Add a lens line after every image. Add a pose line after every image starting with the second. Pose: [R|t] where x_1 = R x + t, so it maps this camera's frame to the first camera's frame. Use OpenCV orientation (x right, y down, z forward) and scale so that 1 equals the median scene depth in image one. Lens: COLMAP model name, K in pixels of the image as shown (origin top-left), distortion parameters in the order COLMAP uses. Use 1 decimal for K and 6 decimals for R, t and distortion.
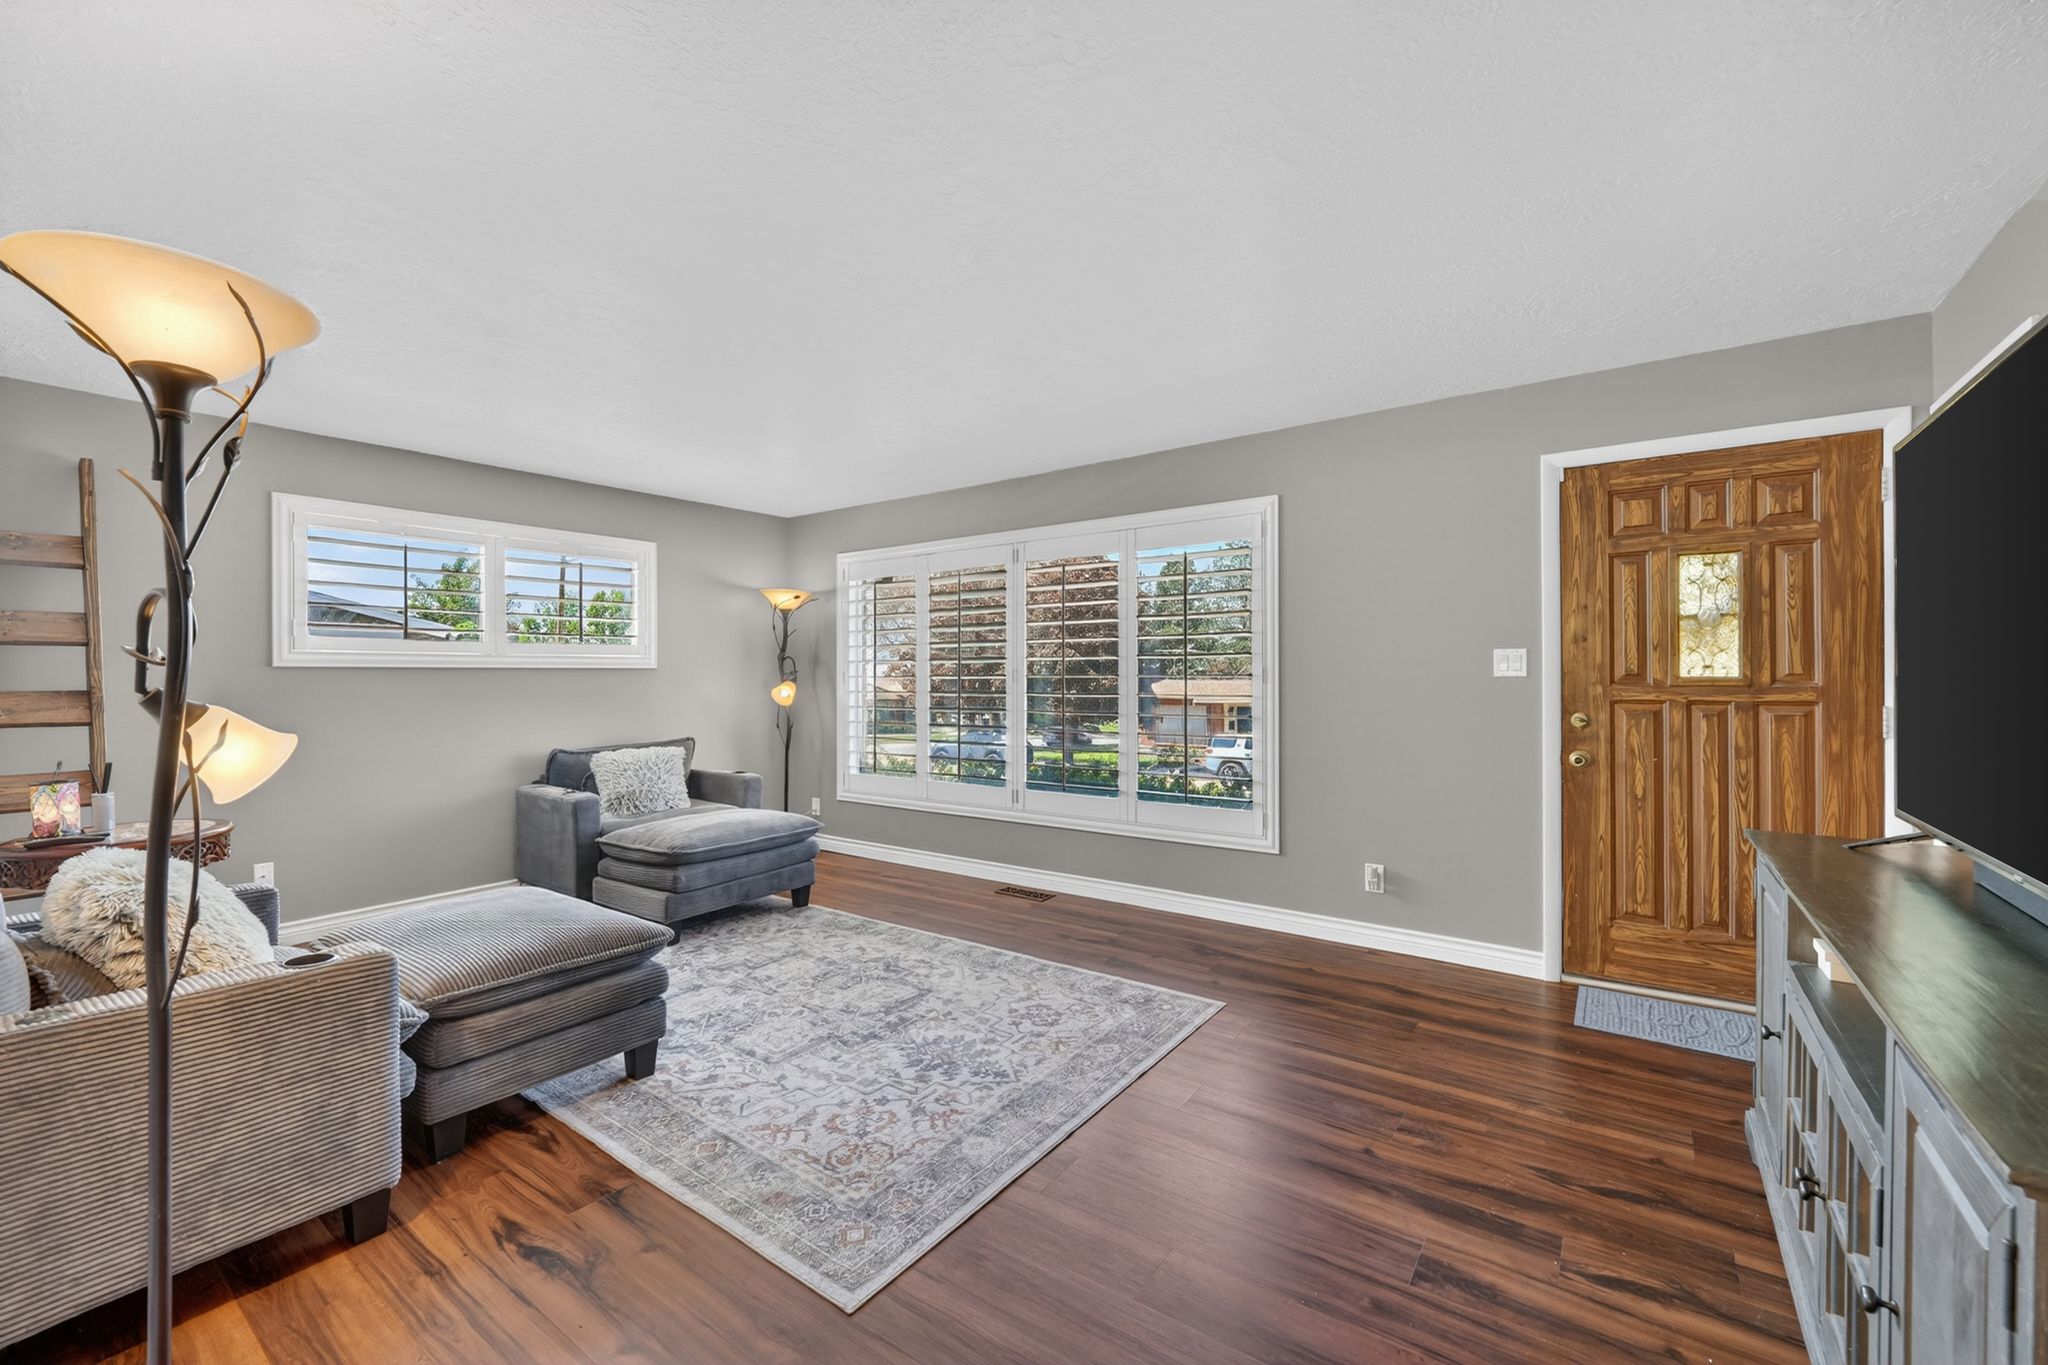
lens RADIAL K [[832.0, 0, 1017.4], [0, 832.0, 676.8], [0, 0, 1]] dist [-0.006870, -0.002507]
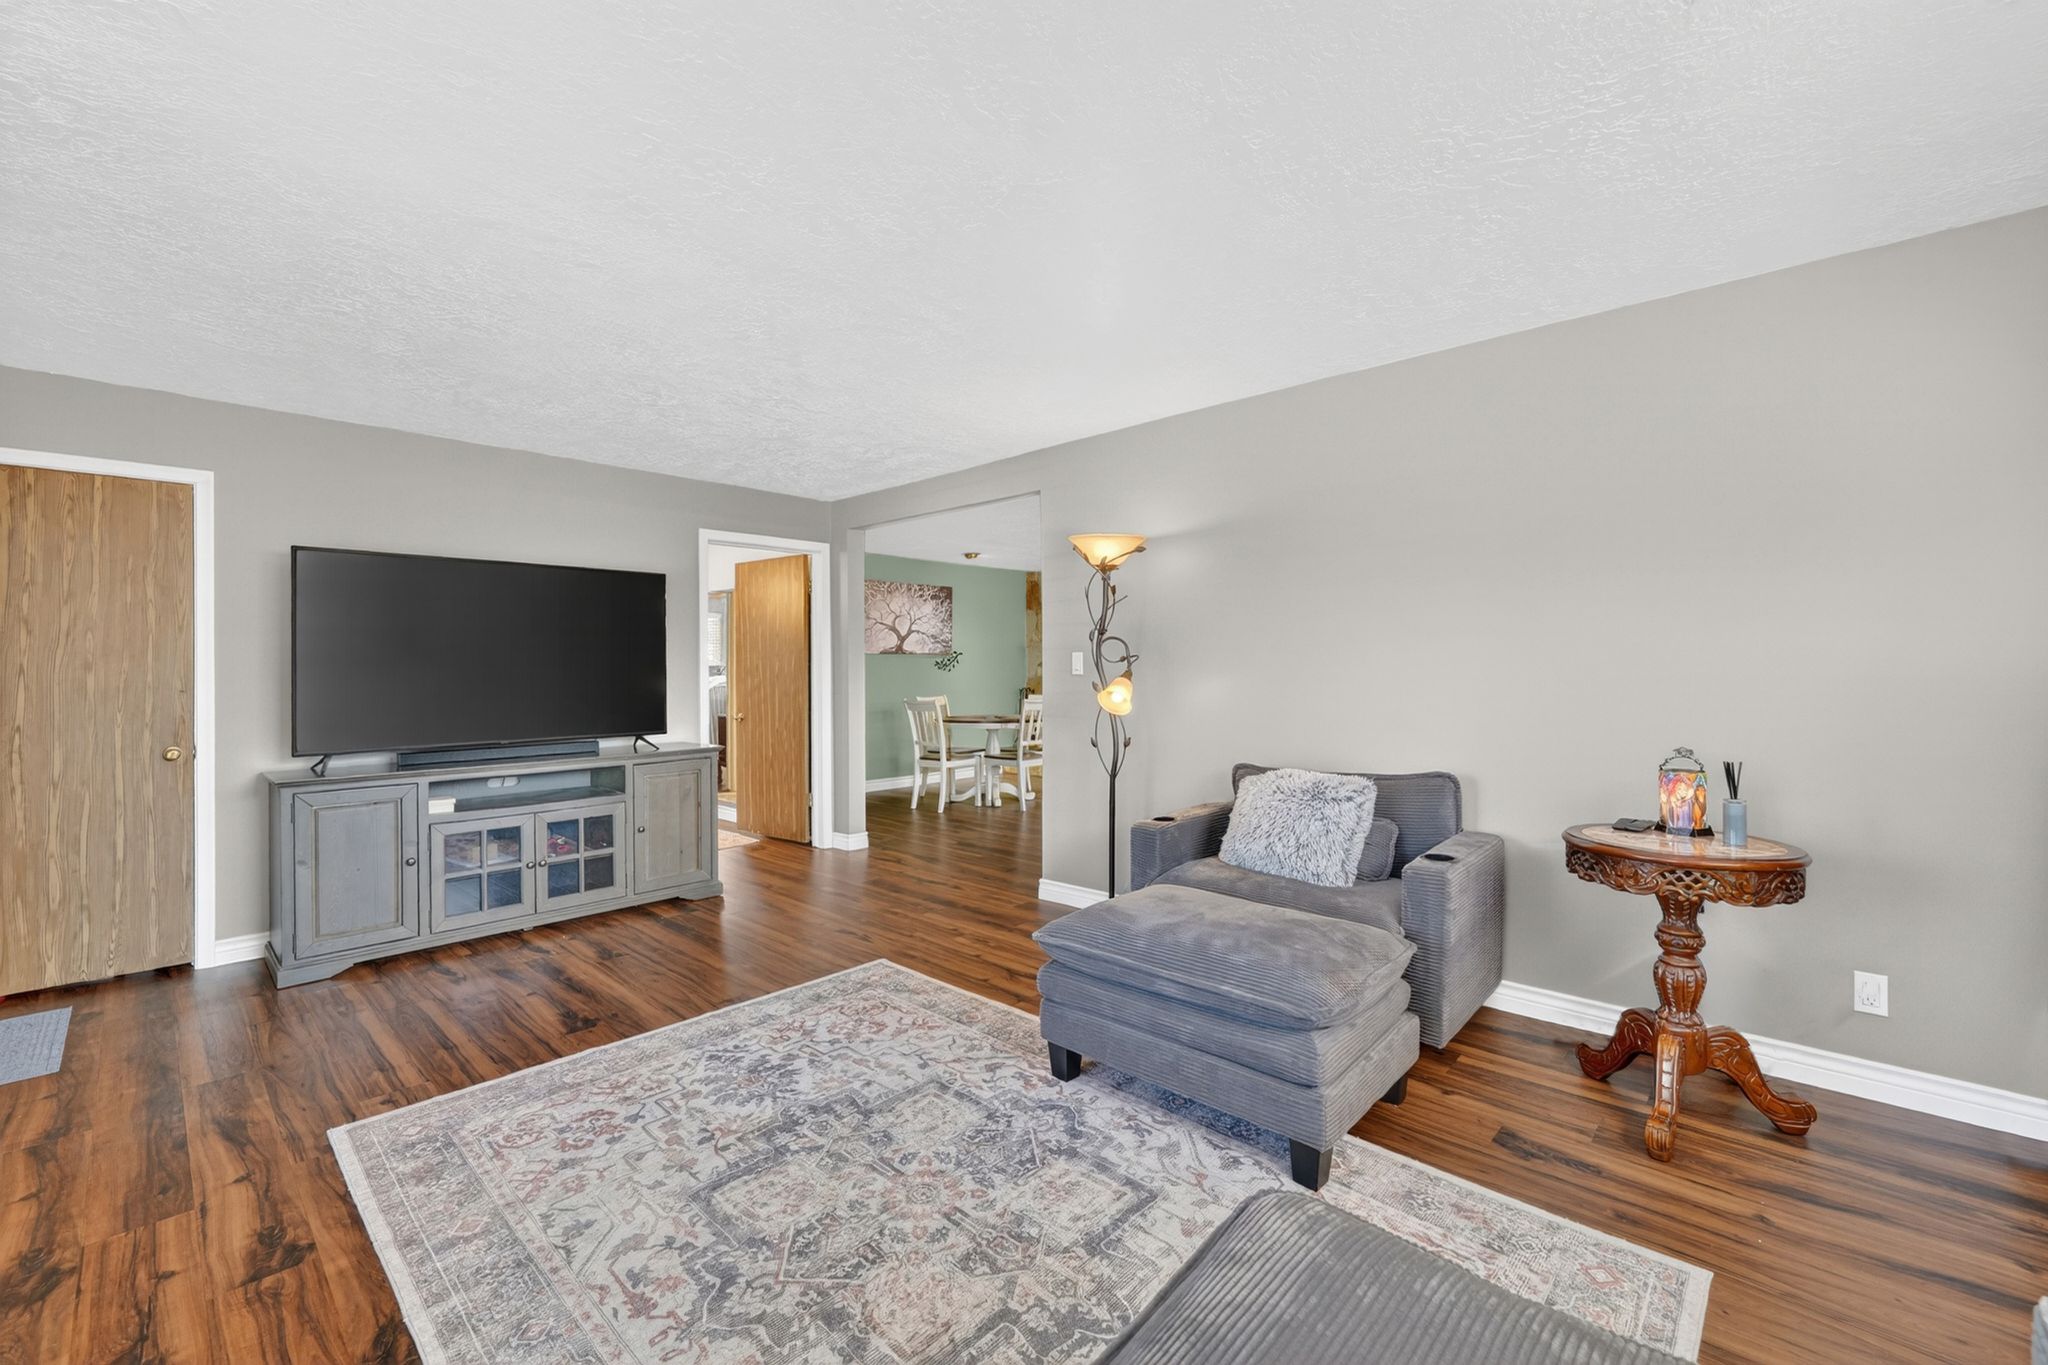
lens RADIAL K [[832.0, 0, 1013.7], [0, 832.0, 681.3], [0, 0, 1]] dist [-0.006870, -0.002507]
pose [[-0.992279, 0.012425, 0.123402, -0.465855], [0.014241, 0.999803, 0.013846, 0.002502], [-0.123206, 0.015496, -0.992260, 1.761272]]
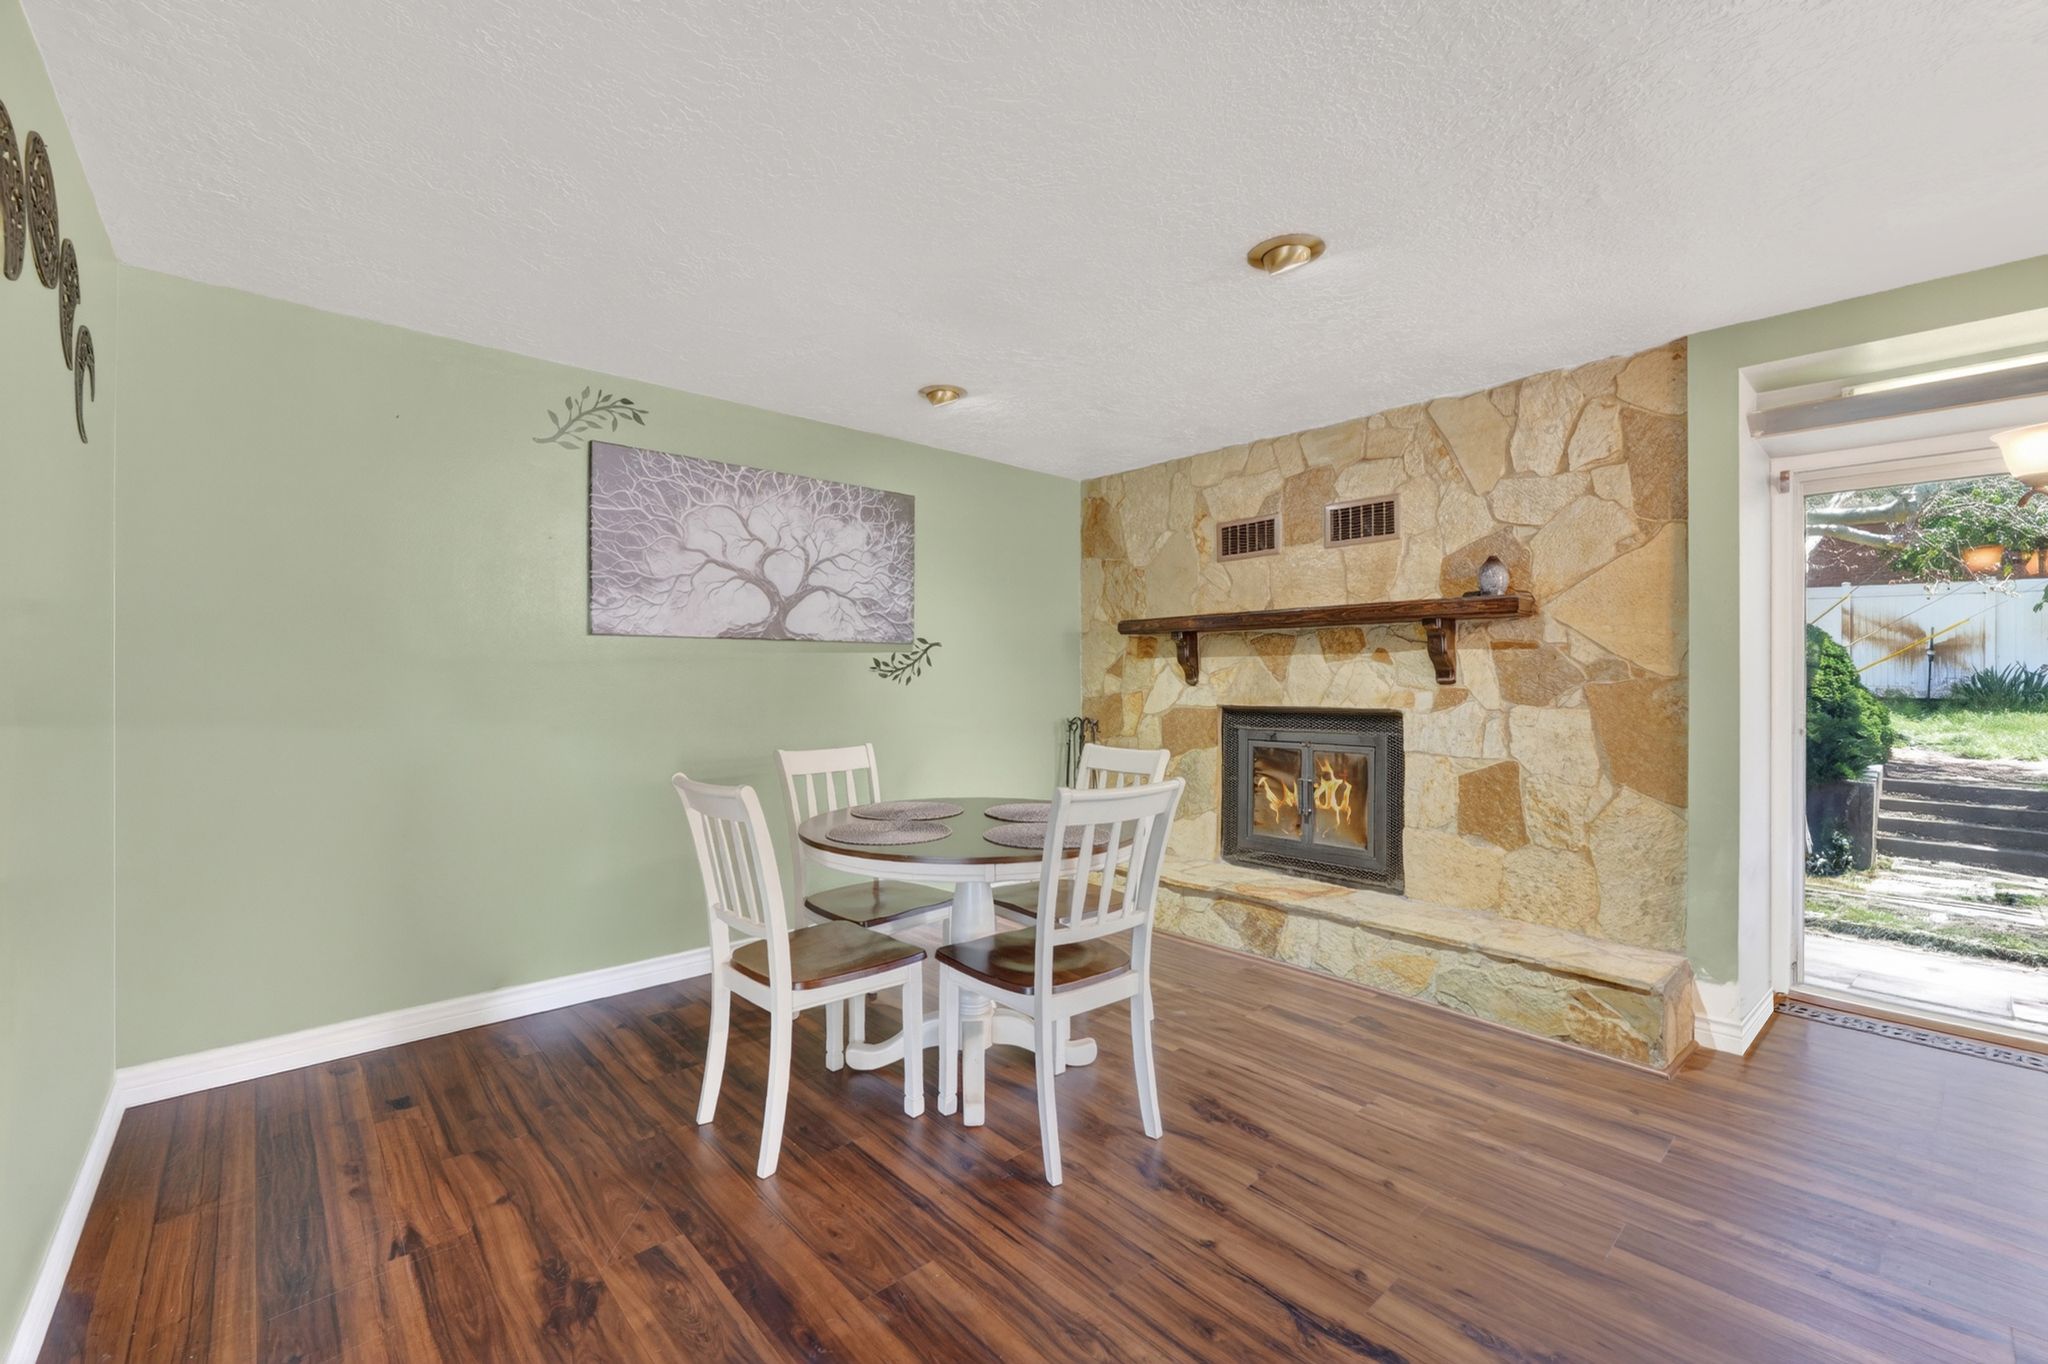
lens RADIAL K [[832.0, 0, 1010.3], [0, 832.0, 665.1], [0, 0, 1]] dist [-0.006870, -0.002507]
pose [[-0.978123, 0.009880, 0.207793, -0.297609], [0.006876, 0.999861, -0.015176, -0.000954], [-0.207914, -0.013415, -0.978055, -0.014160]]
